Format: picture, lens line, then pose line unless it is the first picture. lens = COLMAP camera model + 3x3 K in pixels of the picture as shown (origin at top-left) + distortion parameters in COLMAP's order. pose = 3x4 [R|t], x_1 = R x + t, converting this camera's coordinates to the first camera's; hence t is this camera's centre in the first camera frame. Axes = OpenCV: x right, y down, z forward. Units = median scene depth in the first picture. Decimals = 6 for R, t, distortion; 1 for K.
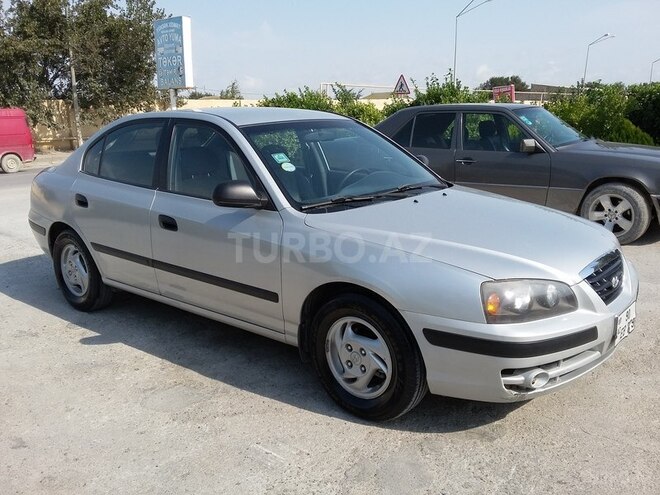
lens RADIAL K [[612.2, 0, 329.6], [0, 612.2, 248.0], [0, 0, 1]] dist [0.032616, -0.032970]
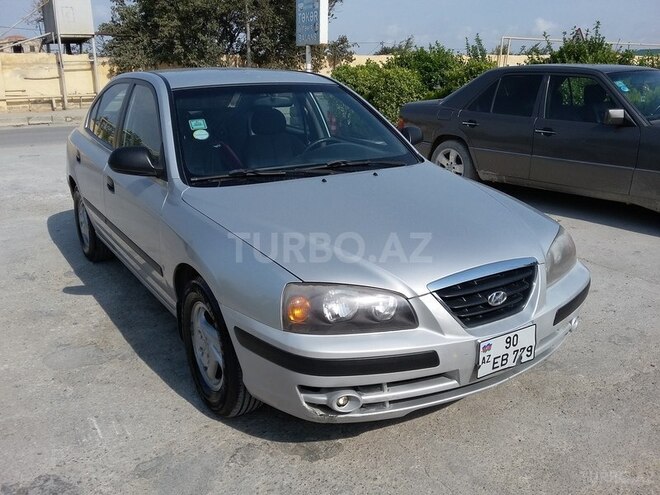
lens RADIAL K [[612.2, 0, 330.6], [0, 612.2, 248.6], [0, 0, 1]] dist [0.032616, -0.032970]
pose [[0.952478, 0.098119, -0.288370, 0.405968], [-0.078147, 0.993727, 0.080002, -0.048333], [0.294411, -0.053665, 0.954171, 0.145757]]
